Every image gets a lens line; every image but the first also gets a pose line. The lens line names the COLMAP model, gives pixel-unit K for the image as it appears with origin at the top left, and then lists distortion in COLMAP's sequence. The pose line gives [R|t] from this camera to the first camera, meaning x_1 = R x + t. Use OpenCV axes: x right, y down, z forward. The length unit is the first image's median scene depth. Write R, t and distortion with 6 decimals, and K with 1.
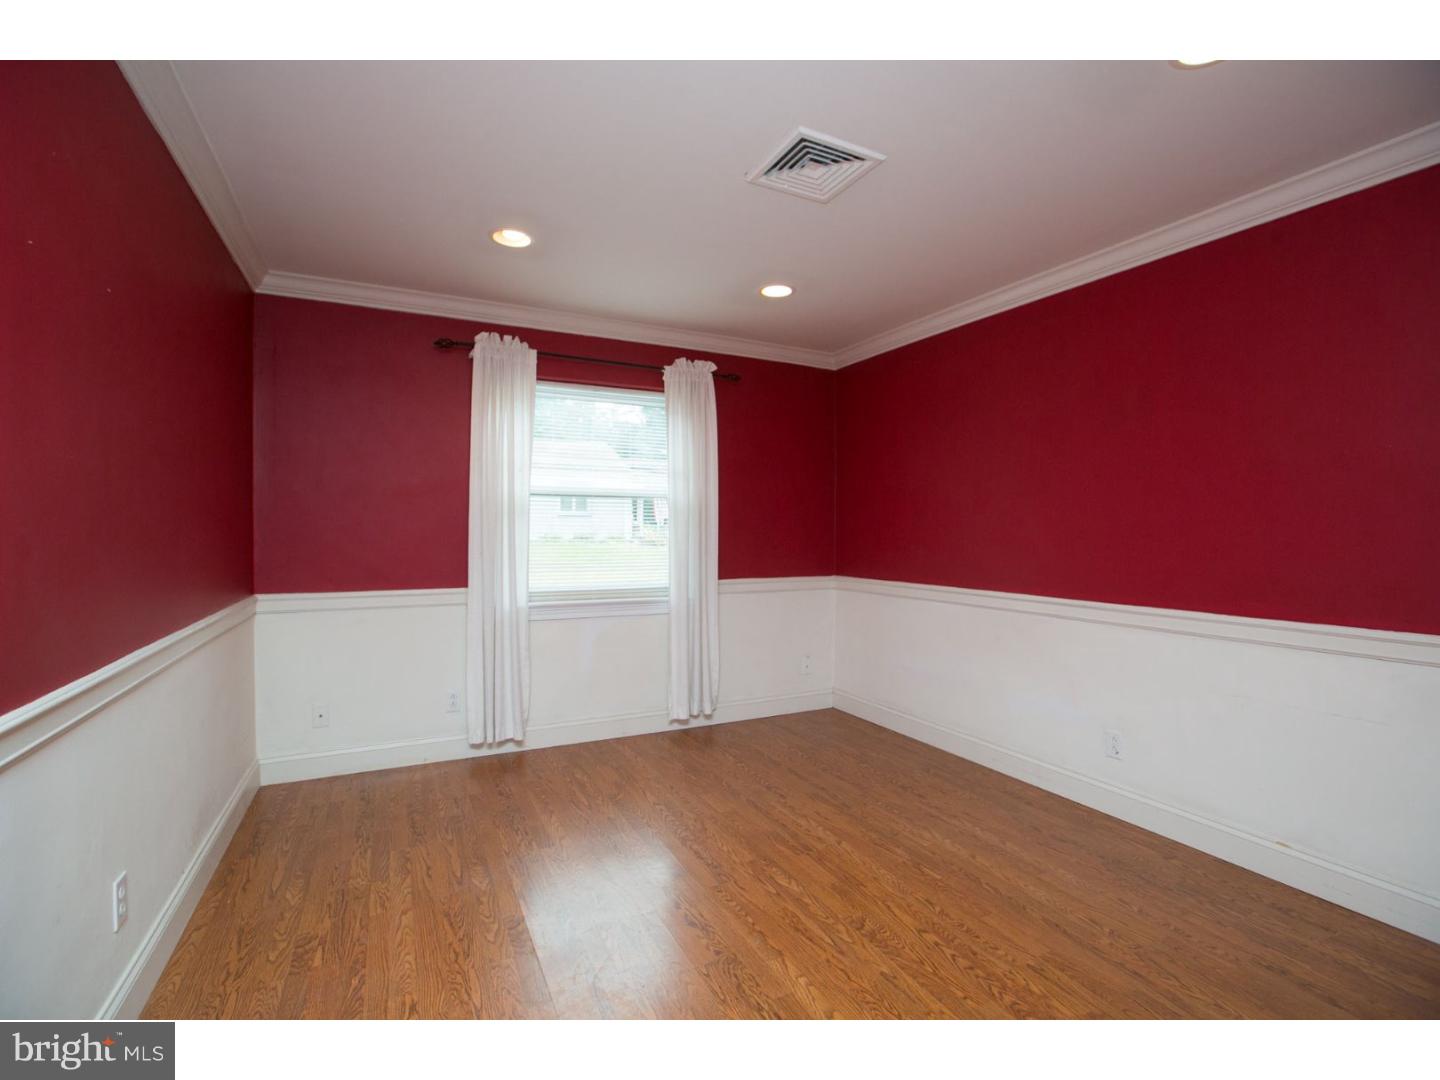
lens RADIAL K [[688.9, 0, 715.5], [0, 688.9, 533.7], [0, 0, 1]] dist [-0.032458, 0.005530]
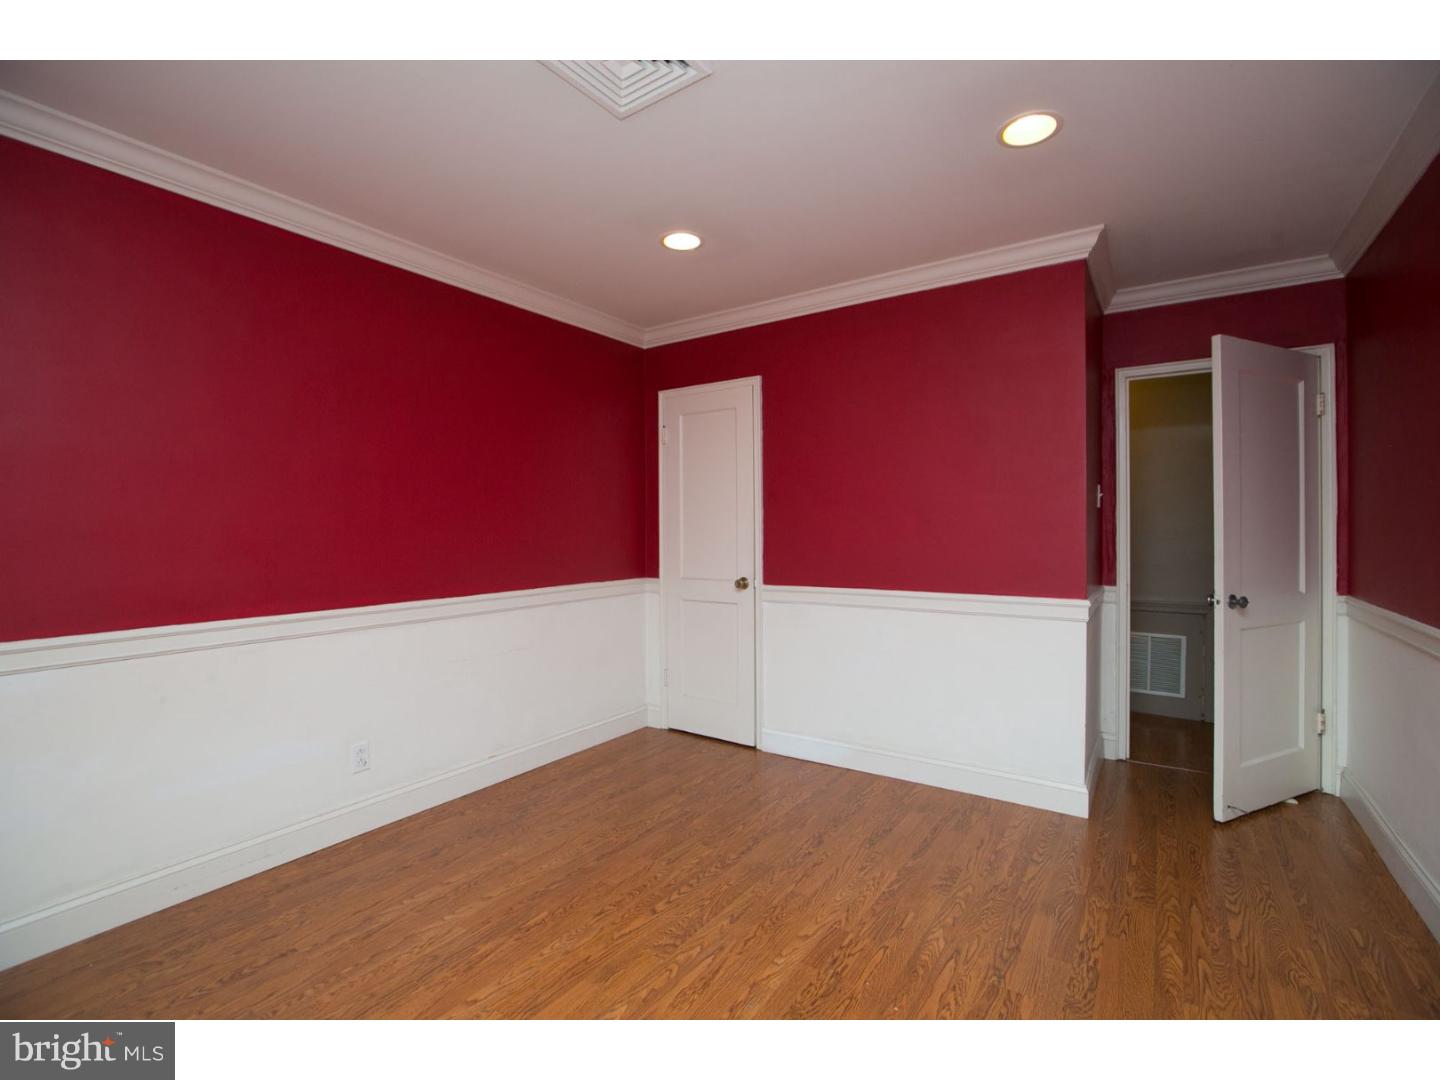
lens RADIAL K [[688.9, 0, 711.8], [0, 688.9, 533.7], [0, 0, 1]] dist [-0.032458, 0.005530]
pose [[-0.511559, -0.009125, 0.859200, -0.579246], [0.010317, 0.999806, 0.016761, -0.010579], [-0.859186, 0.017439, -0.511366, 1.320469]]
